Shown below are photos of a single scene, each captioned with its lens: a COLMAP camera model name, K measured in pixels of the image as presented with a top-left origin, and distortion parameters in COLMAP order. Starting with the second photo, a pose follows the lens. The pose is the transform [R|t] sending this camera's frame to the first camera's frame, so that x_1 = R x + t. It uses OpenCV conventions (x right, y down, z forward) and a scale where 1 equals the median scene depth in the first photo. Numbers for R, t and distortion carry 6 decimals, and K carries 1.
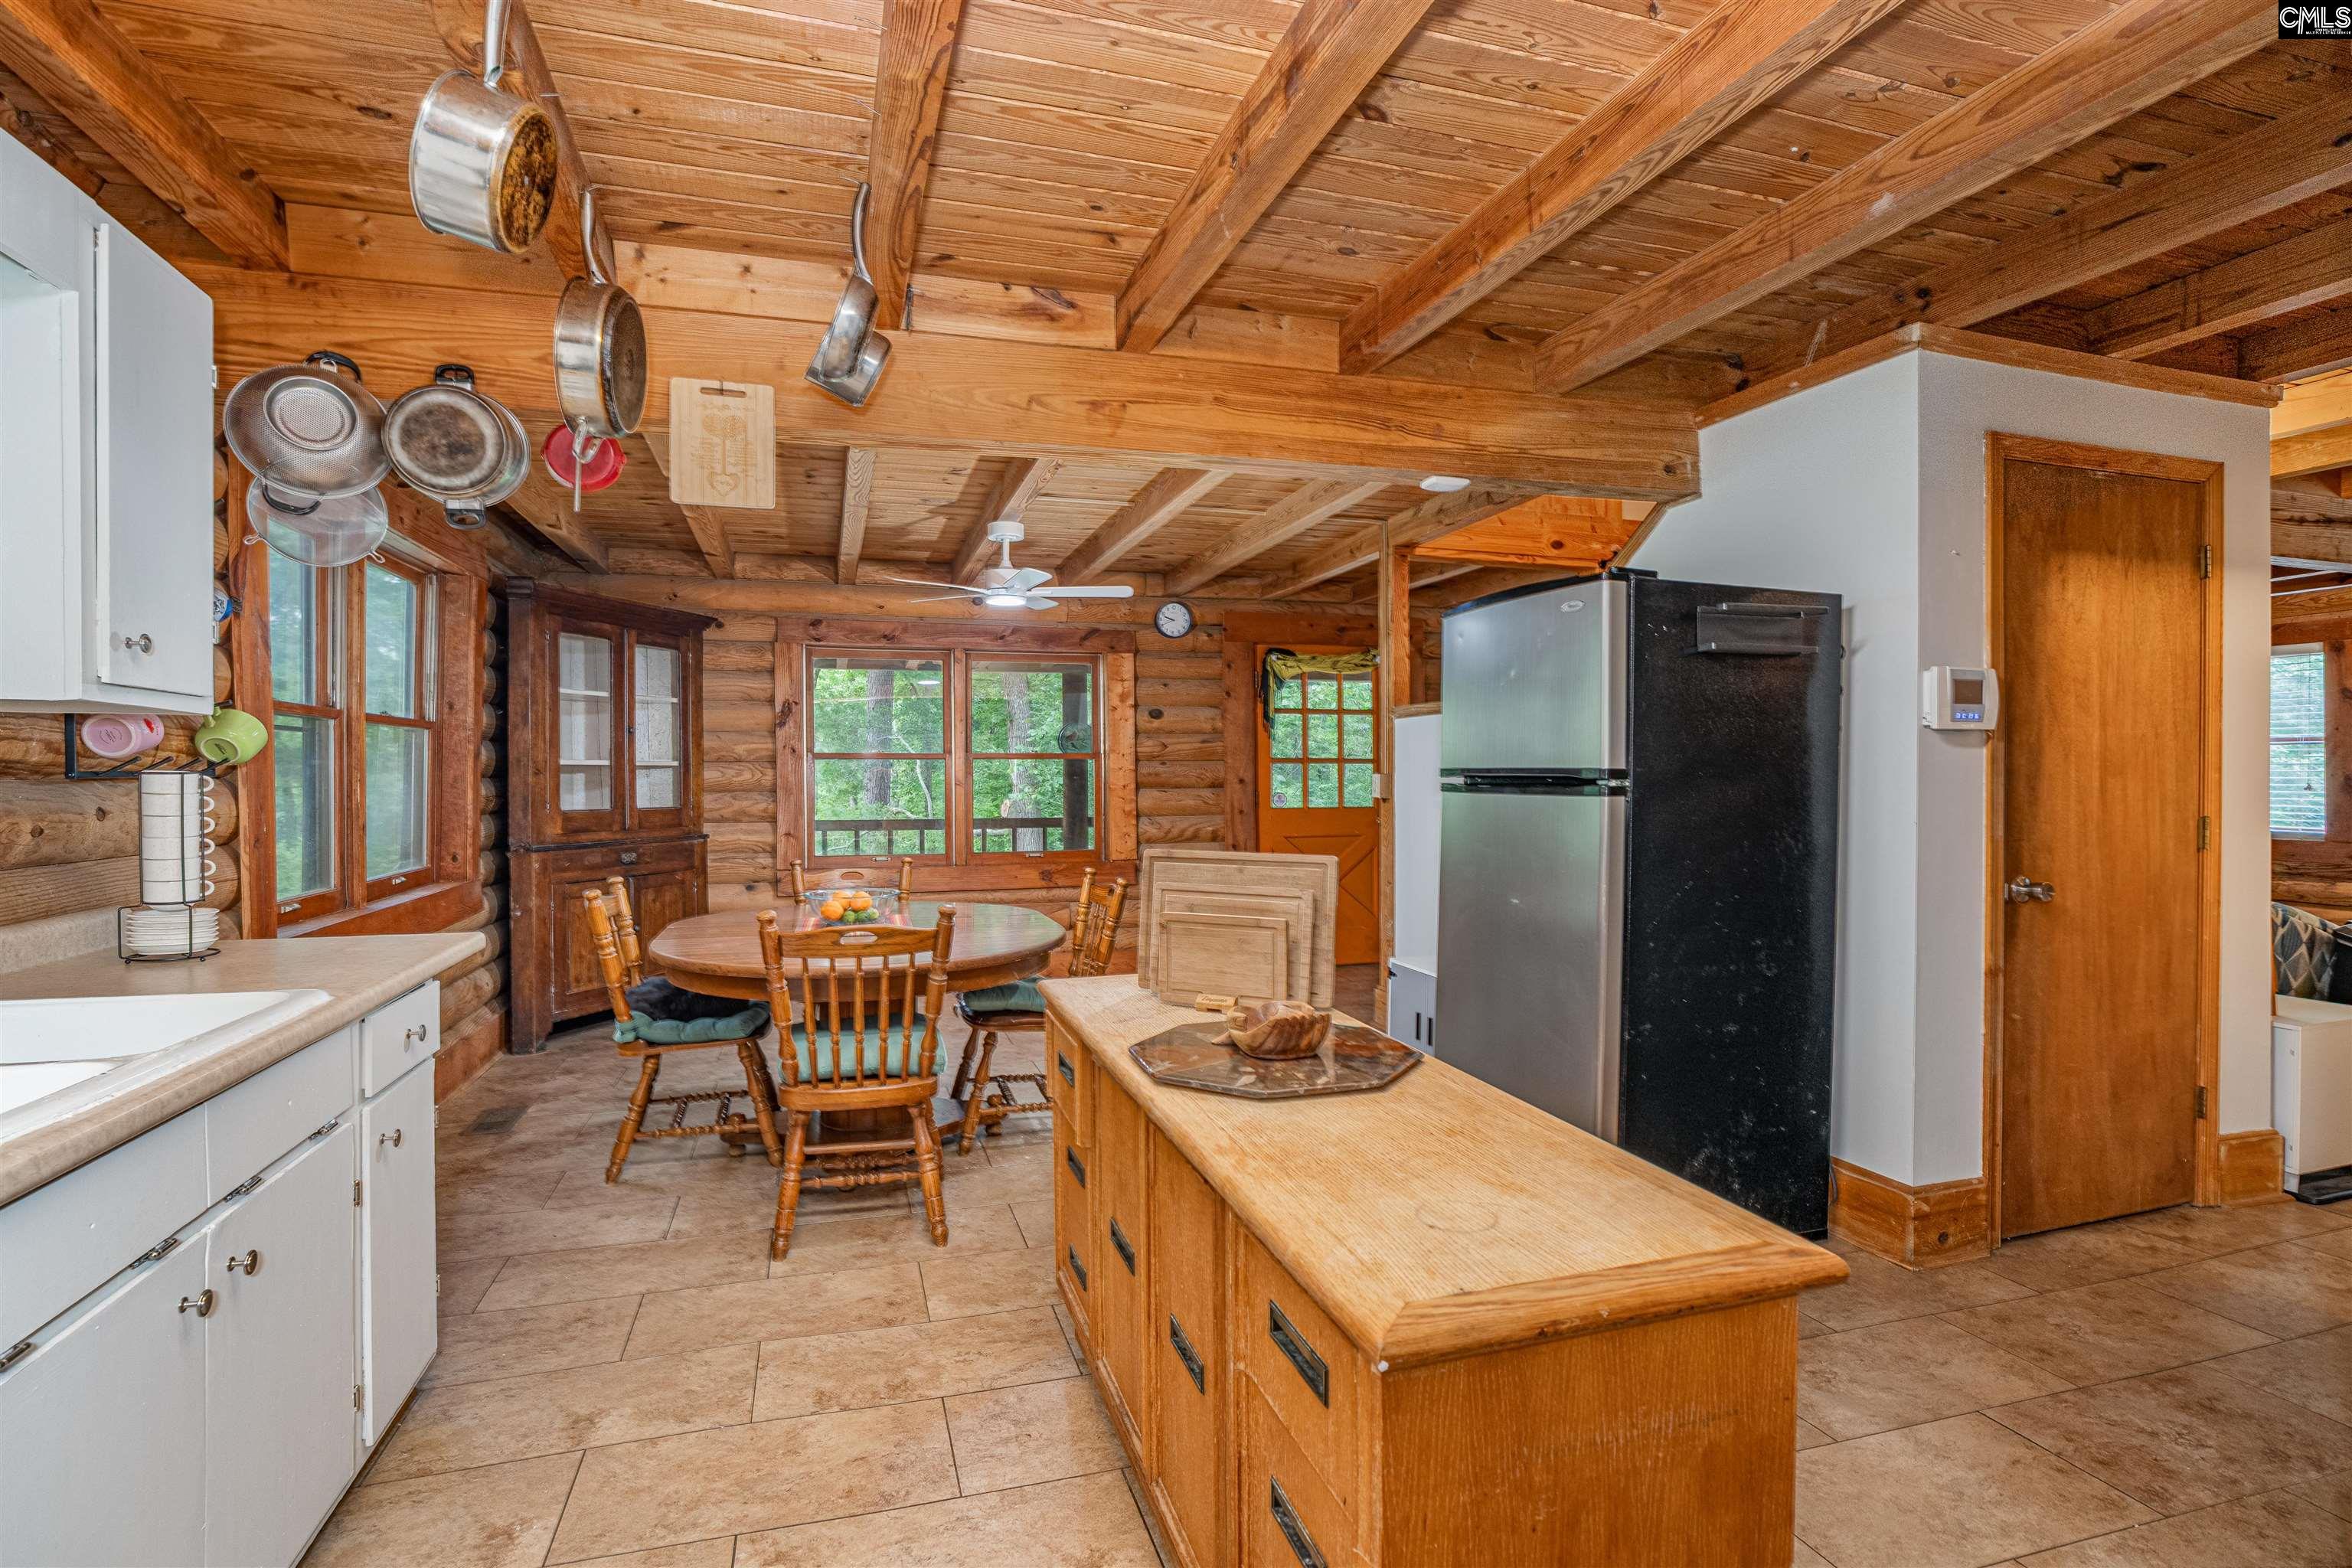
lens RADIAL K [[1092.1, 0, 1174.6], [0, 1092.1, 767.1], [0, 0, 1]] dist [-0.038671, 0.010939]
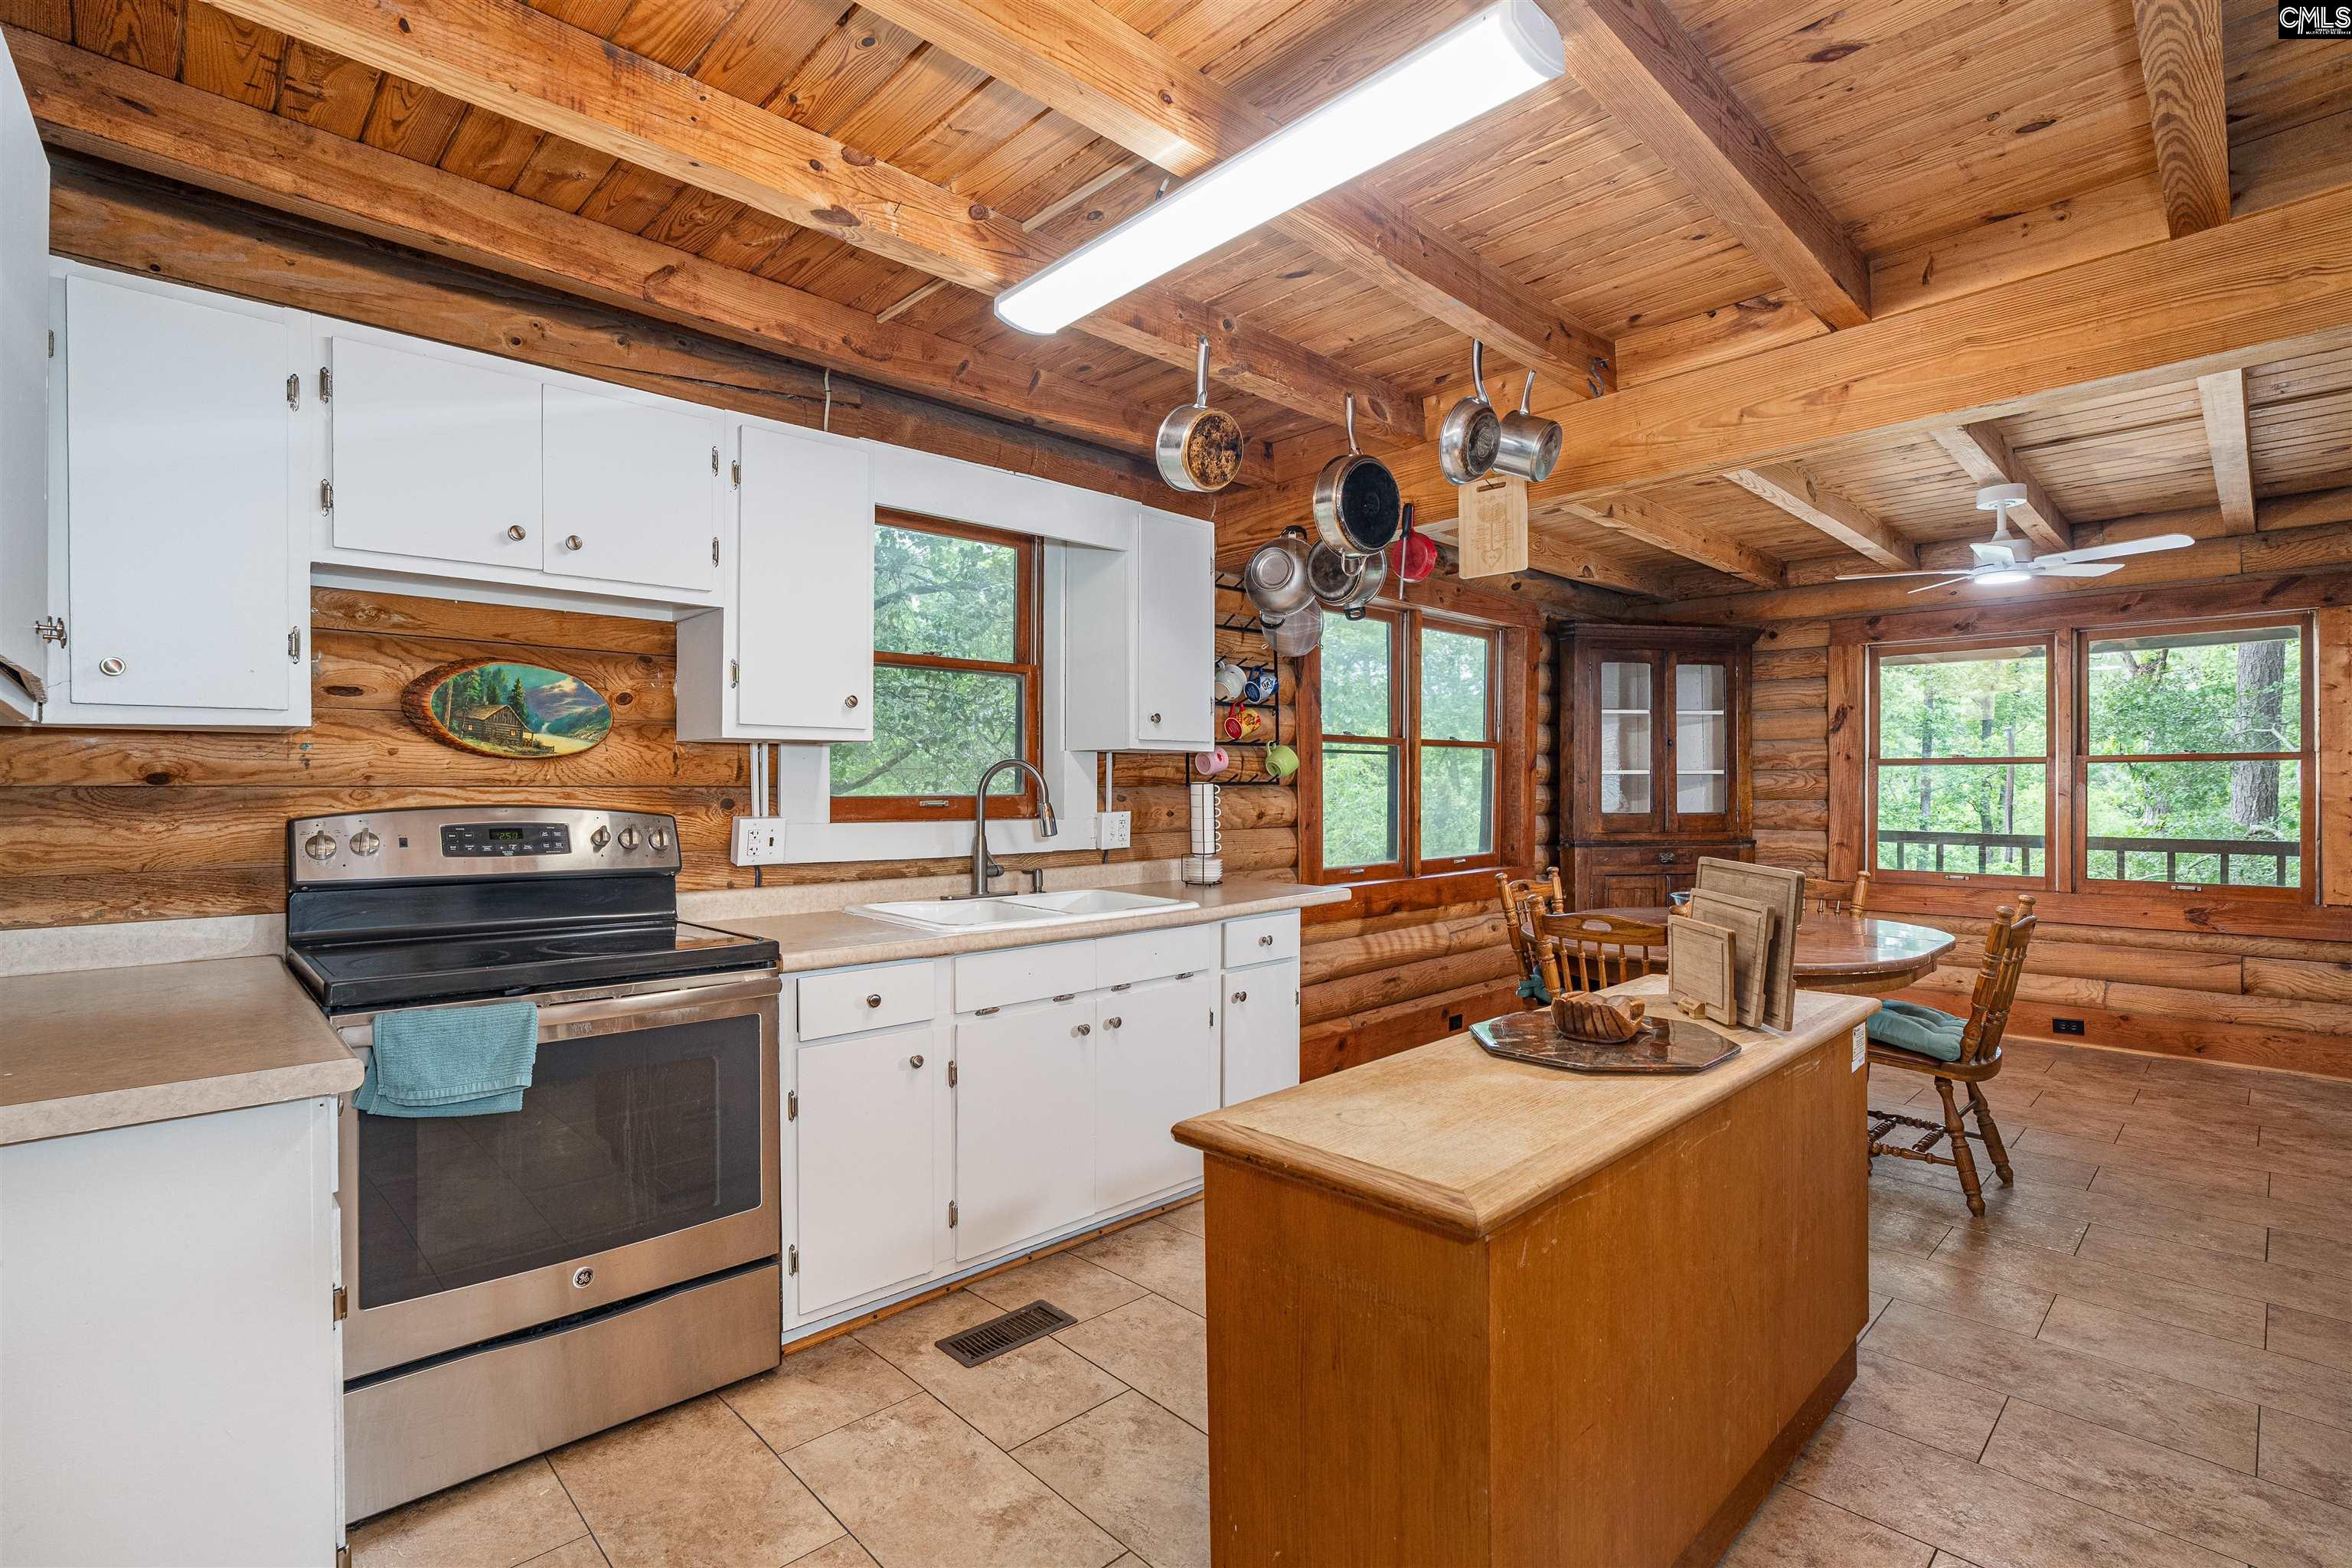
lens RADIAL K [[1092.1, 0, 1174.9], [0, 1092.1, 789.2], [0, 0, 1]] dist [-0.038671, 0.010939]
pose [[0.463994, 0.007159, -0.885809, 0.222493], [0.006714, 0.999910, 0.011597, -0.002388], [0.885813, -0.011328, 0.463904, 0.026308]]
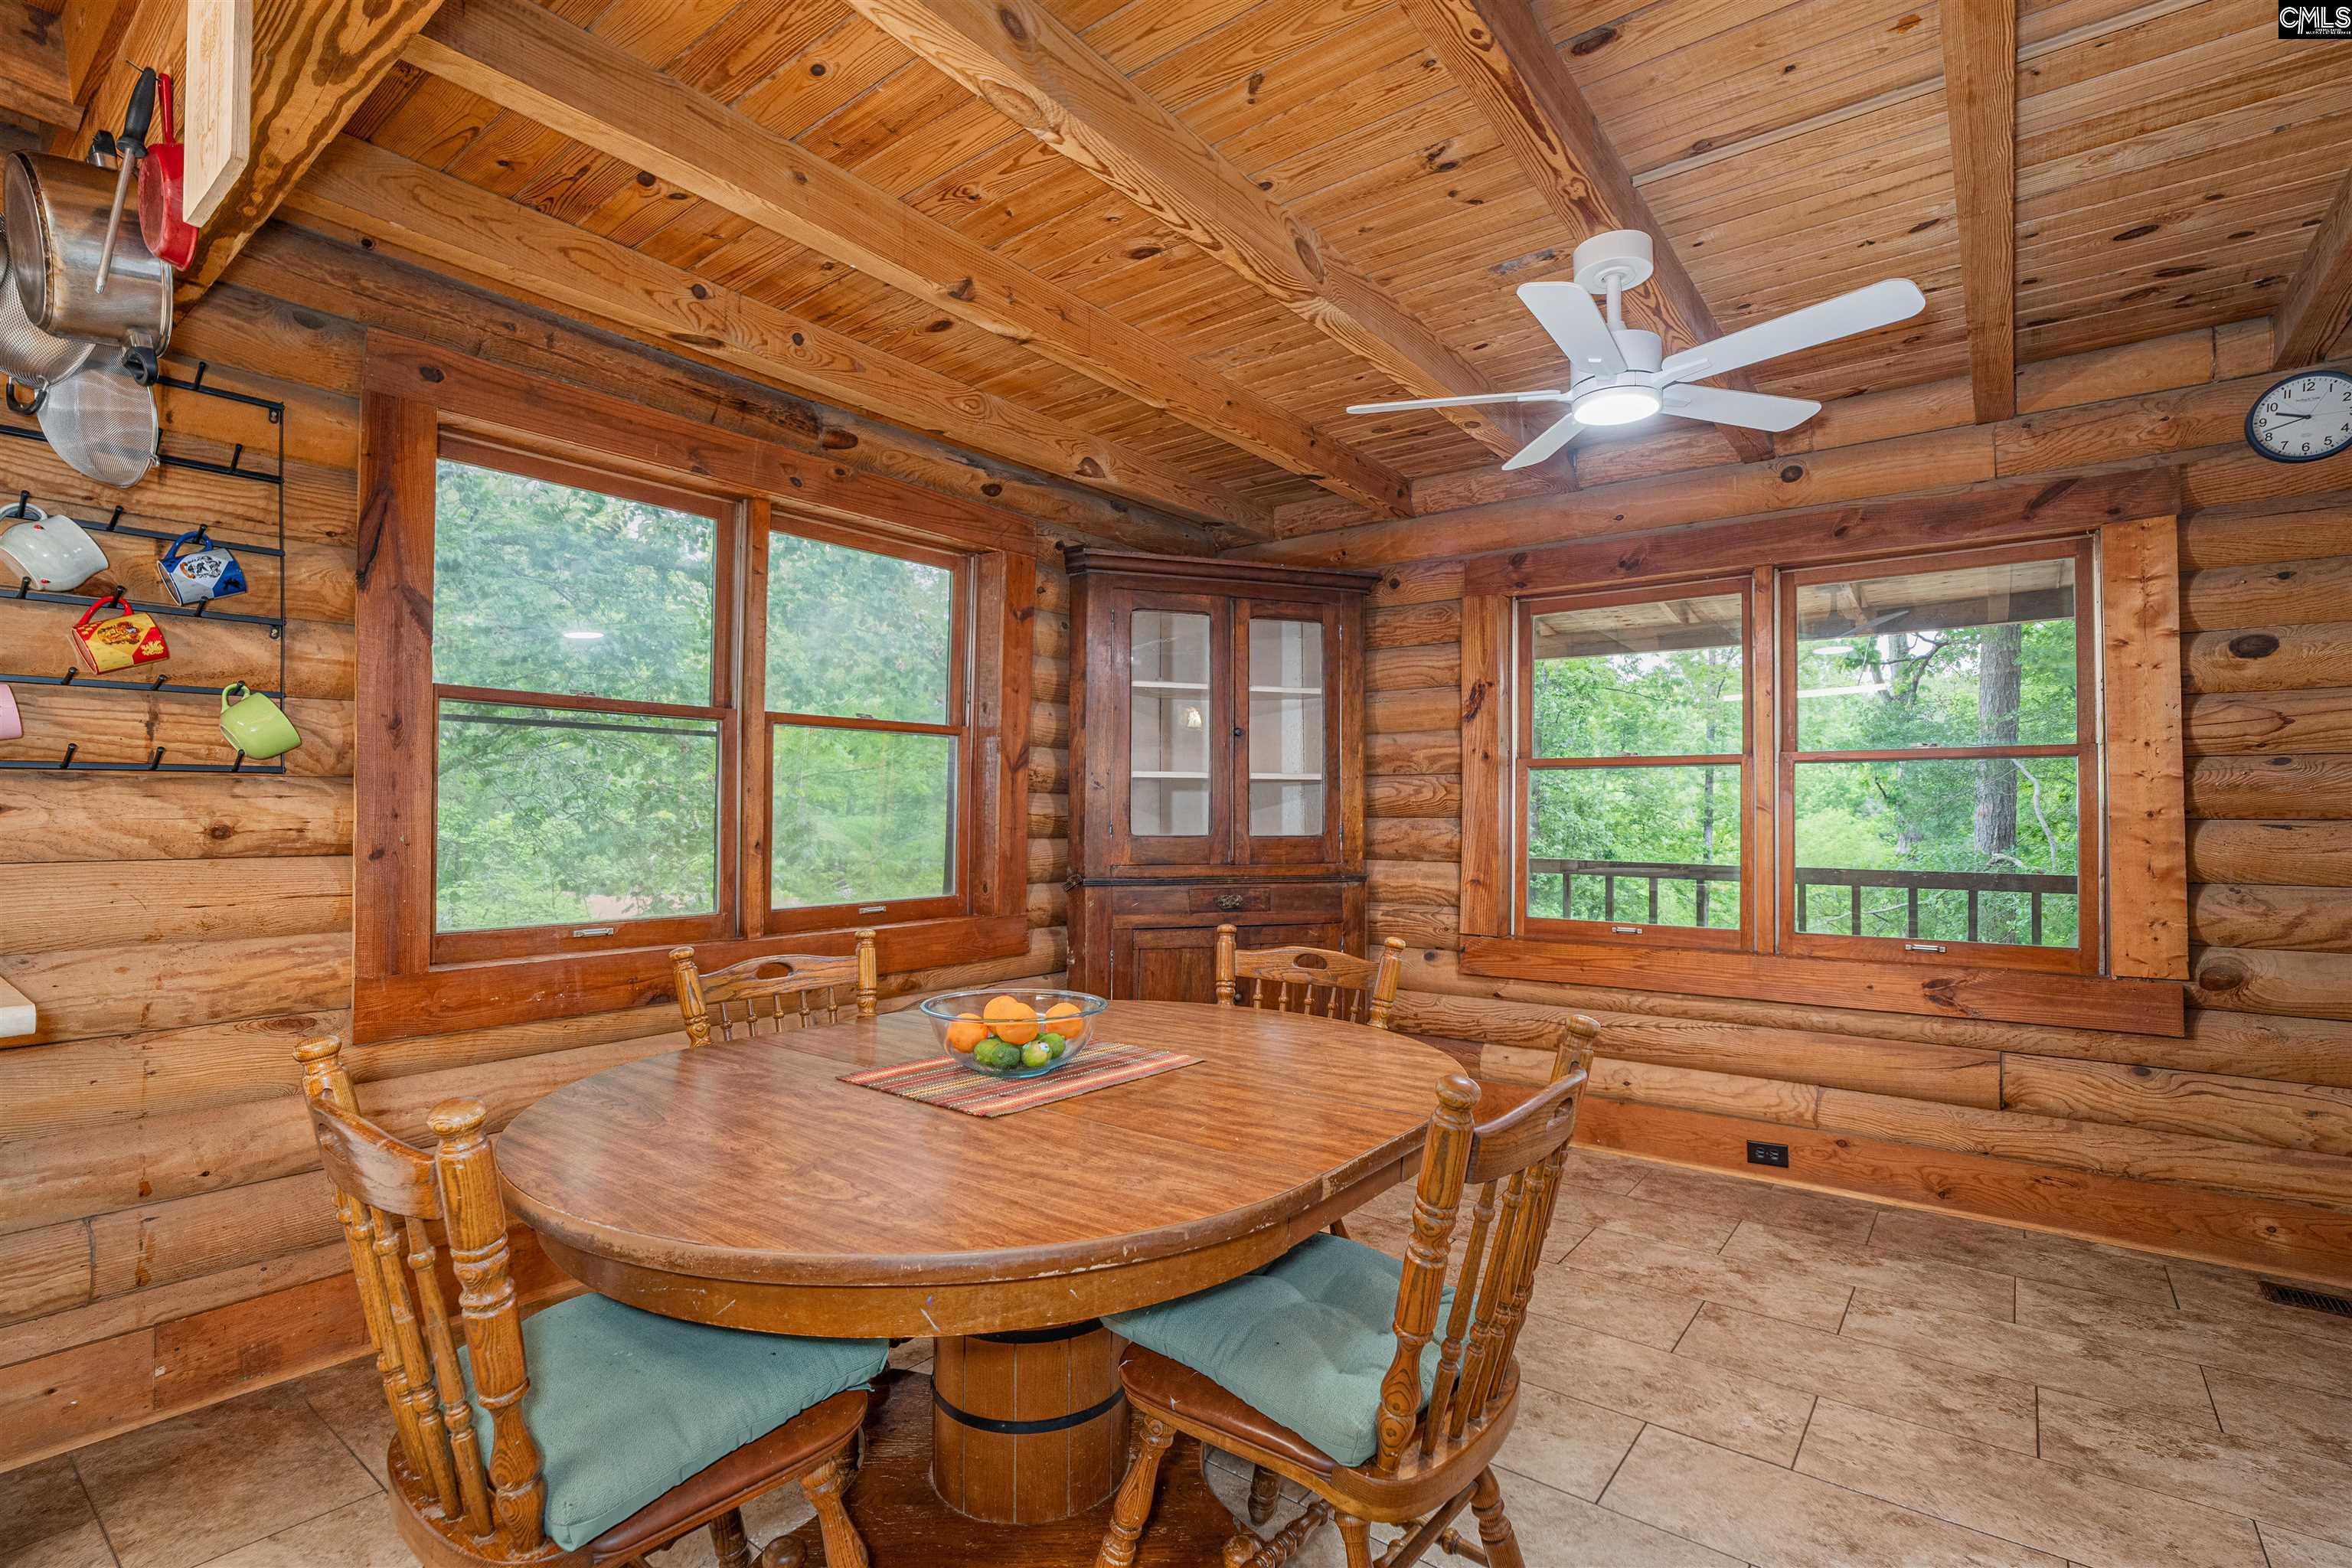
lens RADIAL K [[1092.1, 0, 1169.3], [0, 1092.1, 800.4], [0, 0, 1]] dist [-0.038671, 0.010939]
pose [[0.582452, -0.002399, -0.812862, 0.081488], [0.000251, 0.999996, -0.002772, 0.013938], [0.812865, 0.001411, 0.582450, 0.457515]]
